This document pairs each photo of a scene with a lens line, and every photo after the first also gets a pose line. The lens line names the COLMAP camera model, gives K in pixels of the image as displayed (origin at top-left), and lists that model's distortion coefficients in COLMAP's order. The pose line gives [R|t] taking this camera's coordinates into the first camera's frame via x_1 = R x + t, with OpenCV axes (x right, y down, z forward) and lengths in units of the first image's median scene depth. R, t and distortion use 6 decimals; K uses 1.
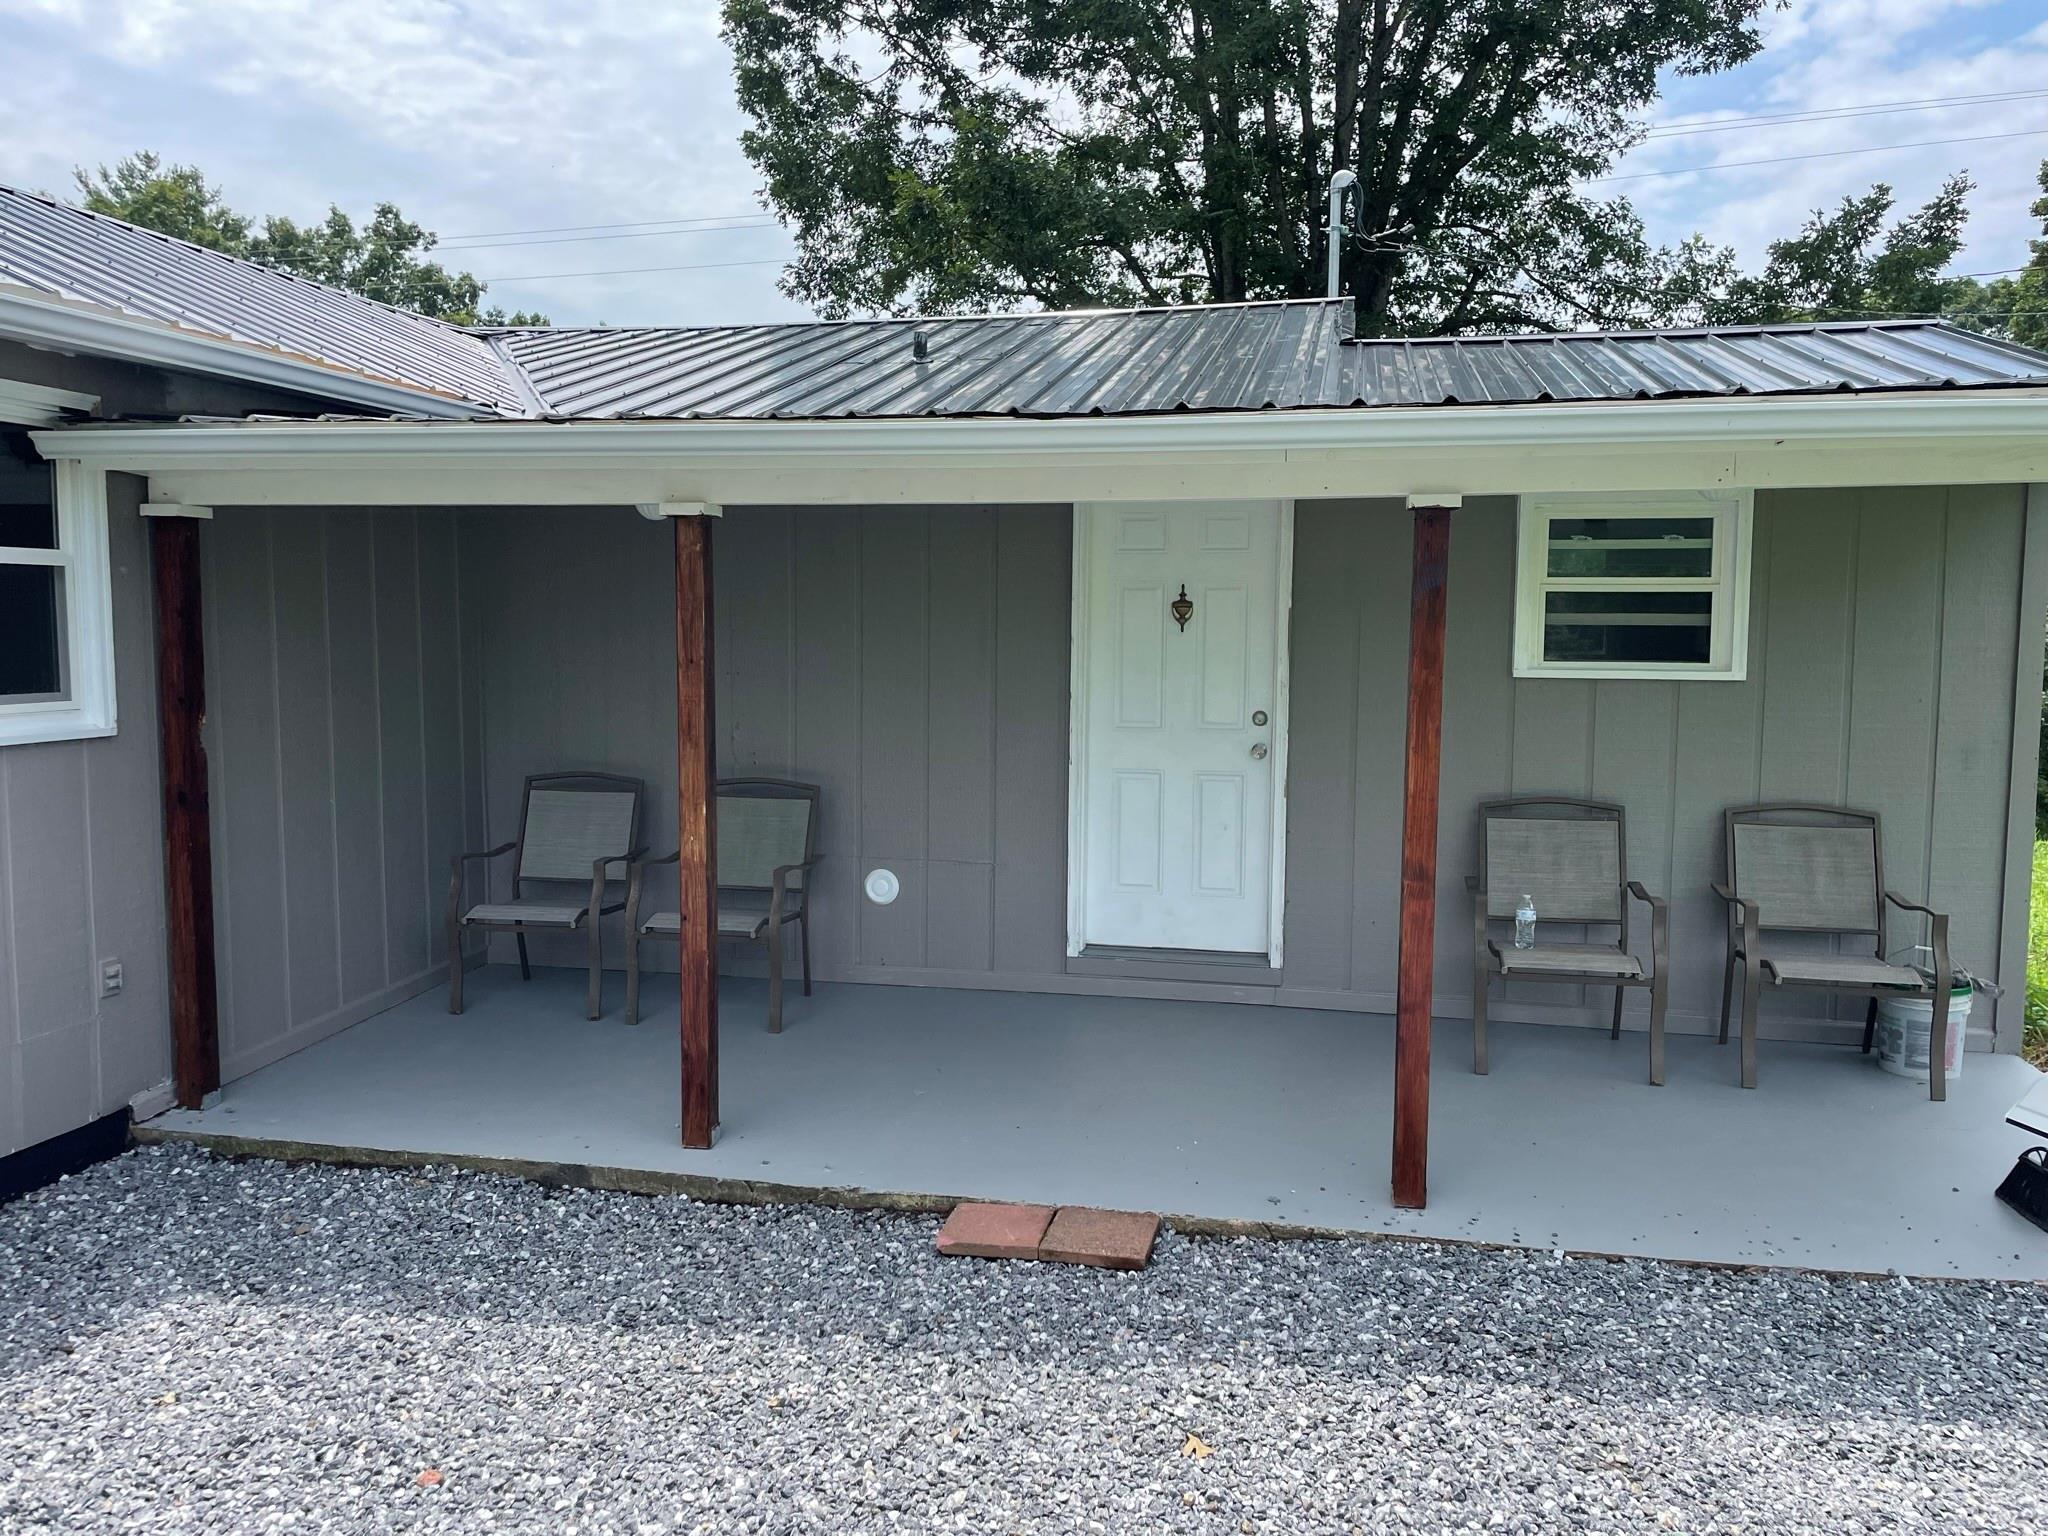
lens RADIAL K [[1546.1, 0, 1019.9], [0, 1546.1, 766.4], [0, 0, 1]] dist [0.092955, -0.118767]
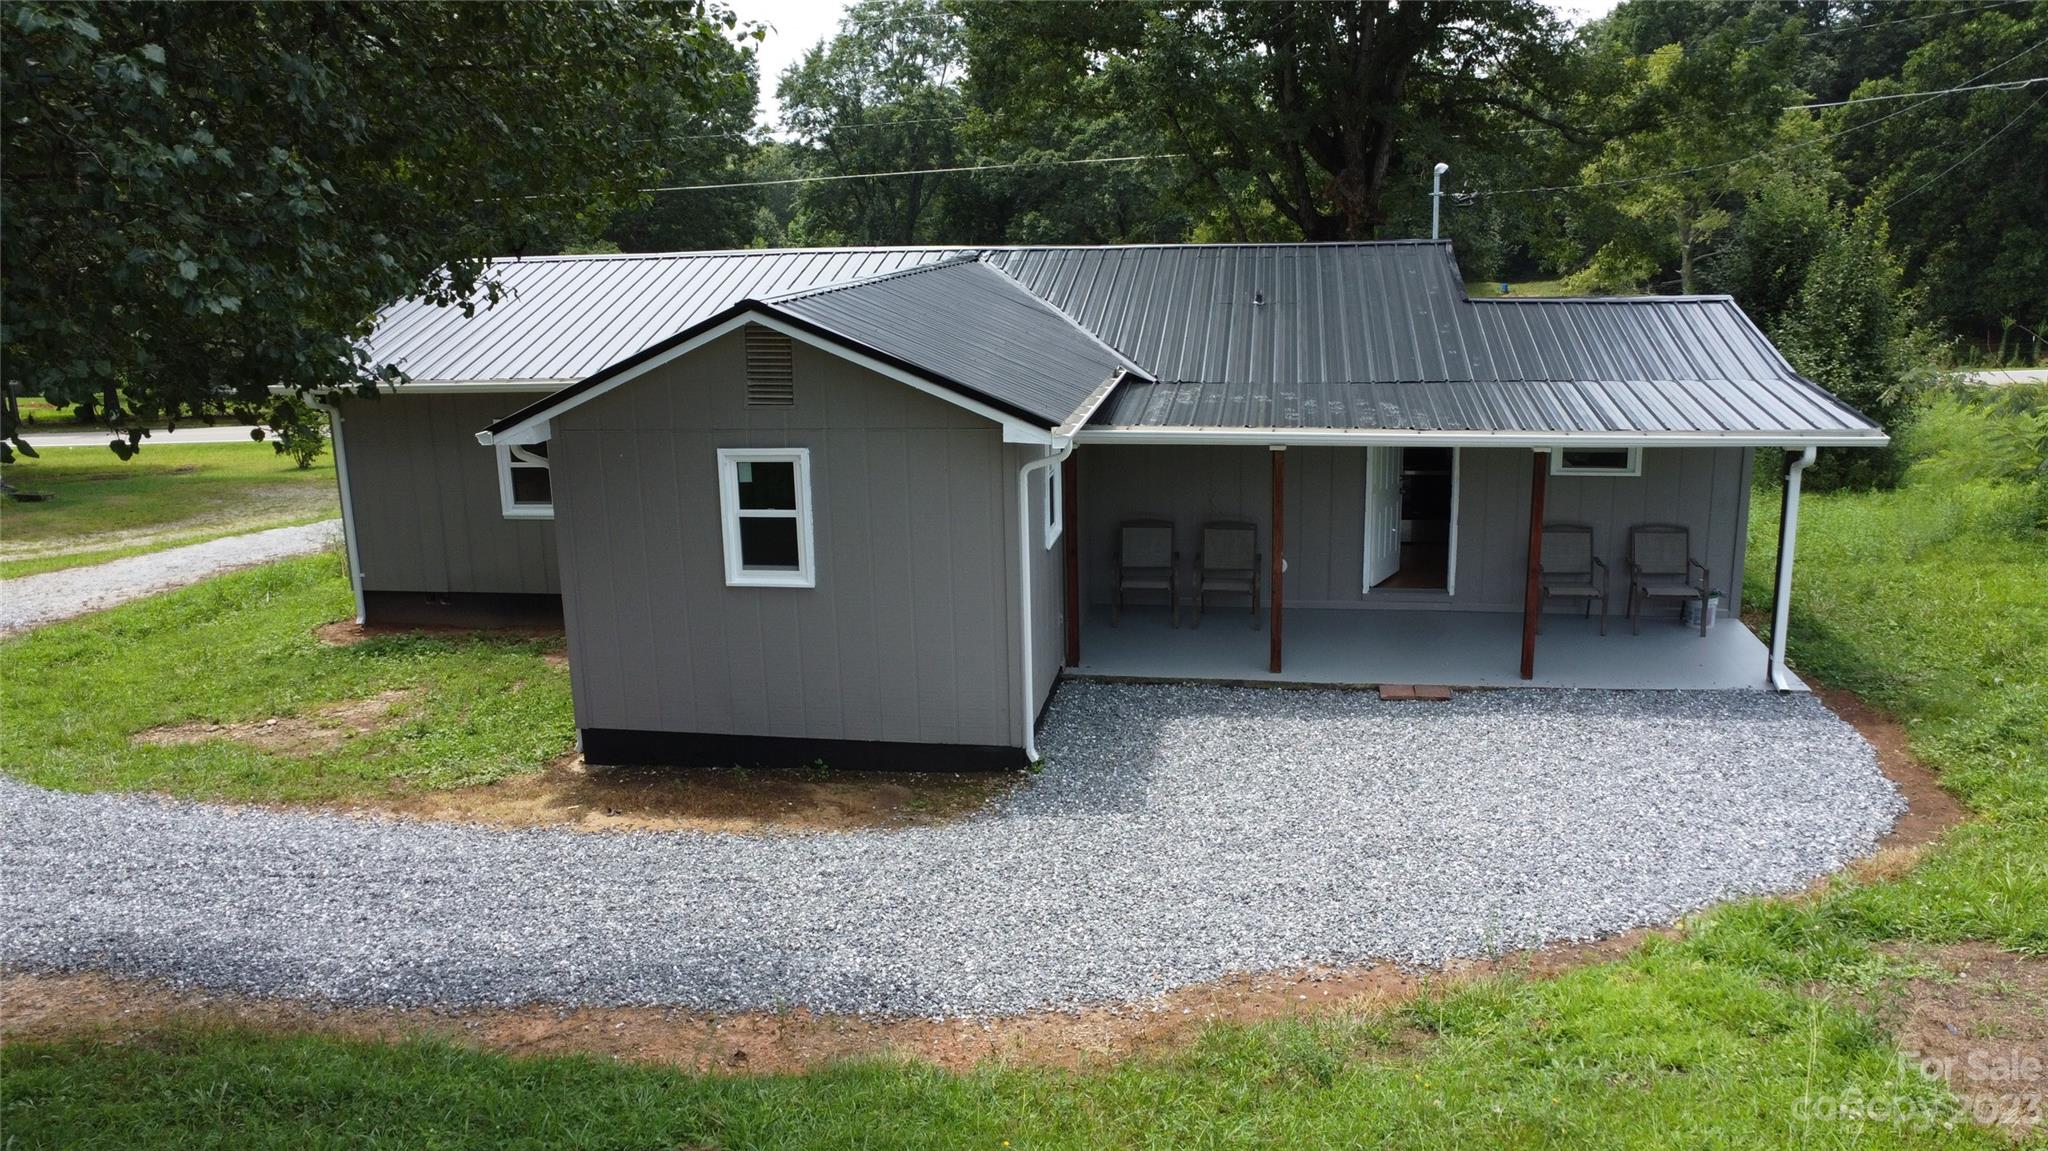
lens RADIAL K [[1452.1, 0, 1025.7], [0, 1452.1, 582.3], [0, 0, 1]] dist [-0.018410, 0.006184]
pose [[0.998846, -0.042443, 0.022490, -0.954067], [0.038619, 0.988021, 0.149409, -0.445192], [-0.028562, -0.148368, 0.988520, -2.120234]]
